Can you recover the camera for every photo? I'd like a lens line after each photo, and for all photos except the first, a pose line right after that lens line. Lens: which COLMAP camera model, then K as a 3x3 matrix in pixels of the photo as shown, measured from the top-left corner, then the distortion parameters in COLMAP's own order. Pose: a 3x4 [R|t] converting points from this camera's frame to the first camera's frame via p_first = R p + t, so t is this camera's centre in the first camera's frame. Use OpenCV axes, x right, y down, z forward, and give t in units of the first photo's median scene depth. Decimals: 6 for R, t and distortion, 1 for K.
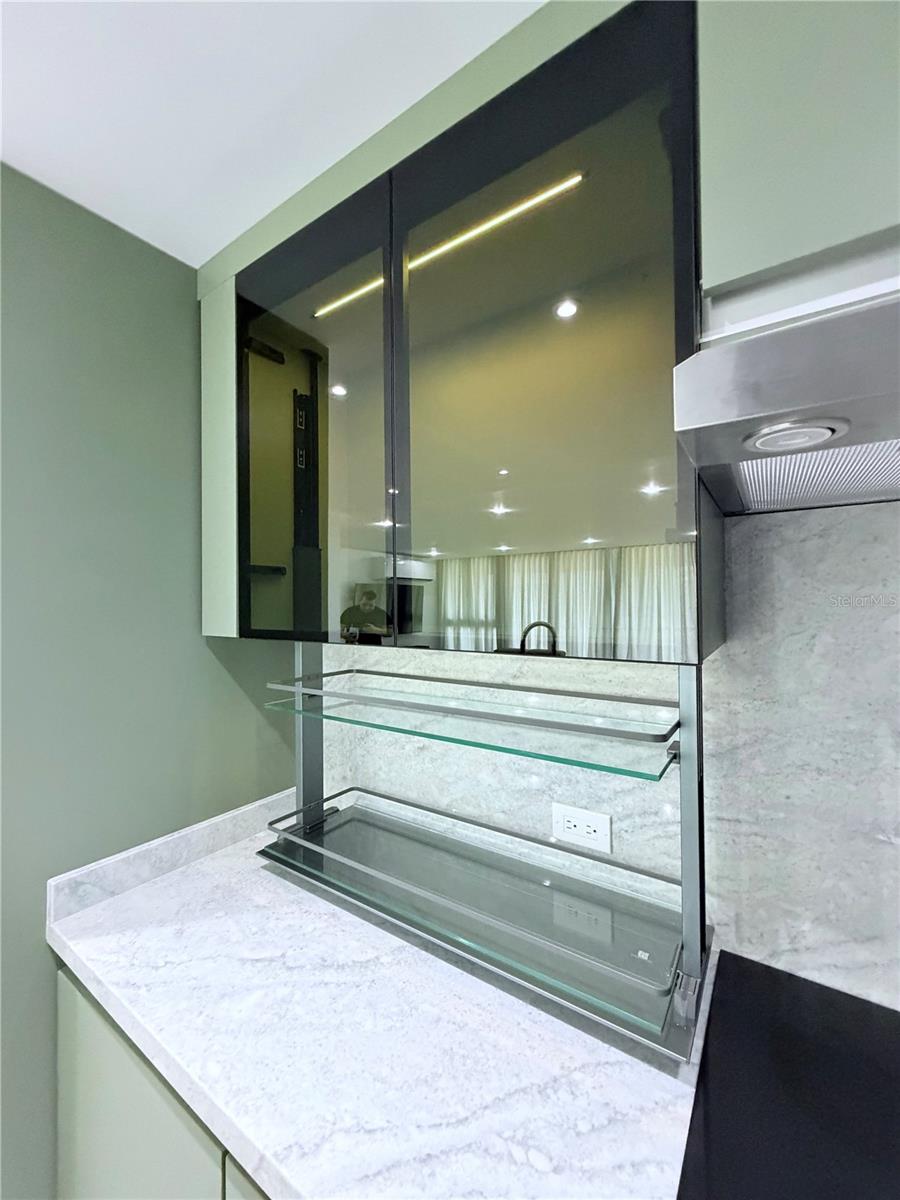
lens RADIAL K [[477.4, 0, 447.3], [0, 477.4, 596.3], [0, 0, 1]] dist [-0.001440, 0.000267]
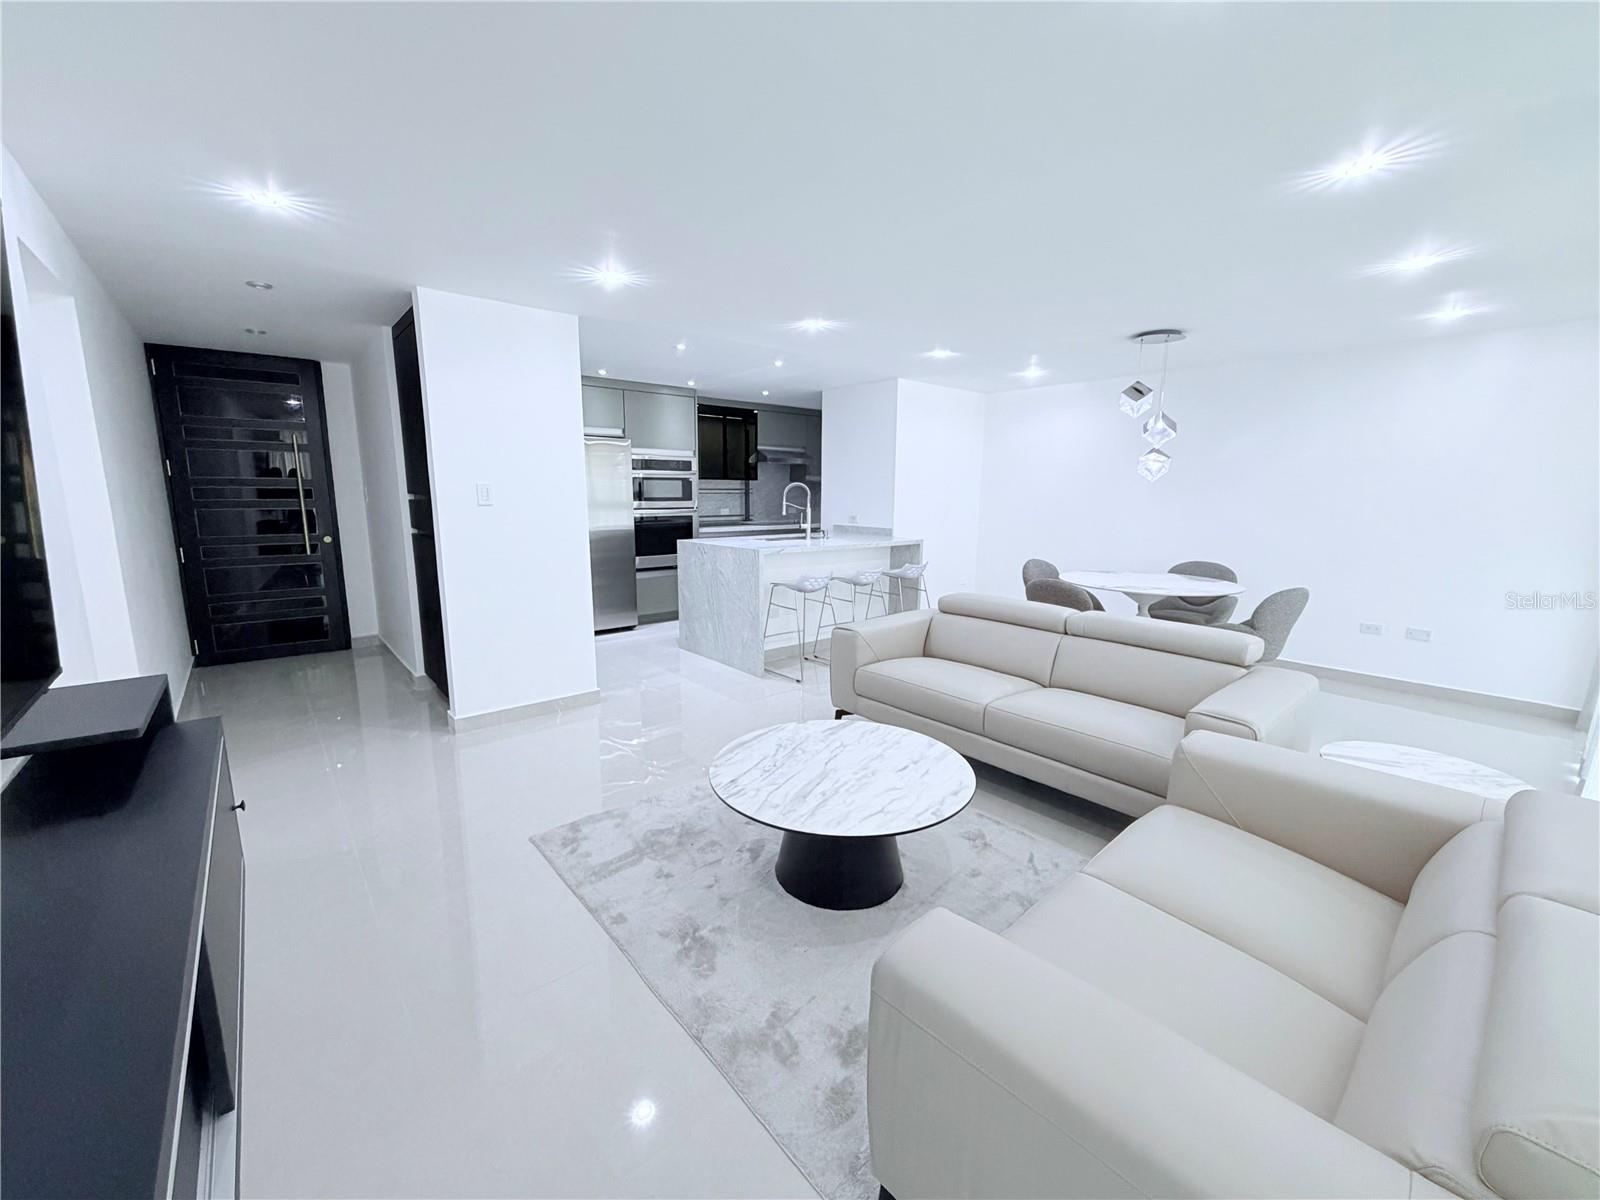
lens RADIAL K [[636.5, 0, 791.5], [0, 636.5, 598.9], [0, 0, 1]] dist [-0.001440, 0.000267]
pose [[0.263264, -0.156071, 0.952016, -8.569824], [-0.015376, 0.986023, 0.165898, 0.257652], [-0.964601, -0.058313, 0.257185, -2.271449]]
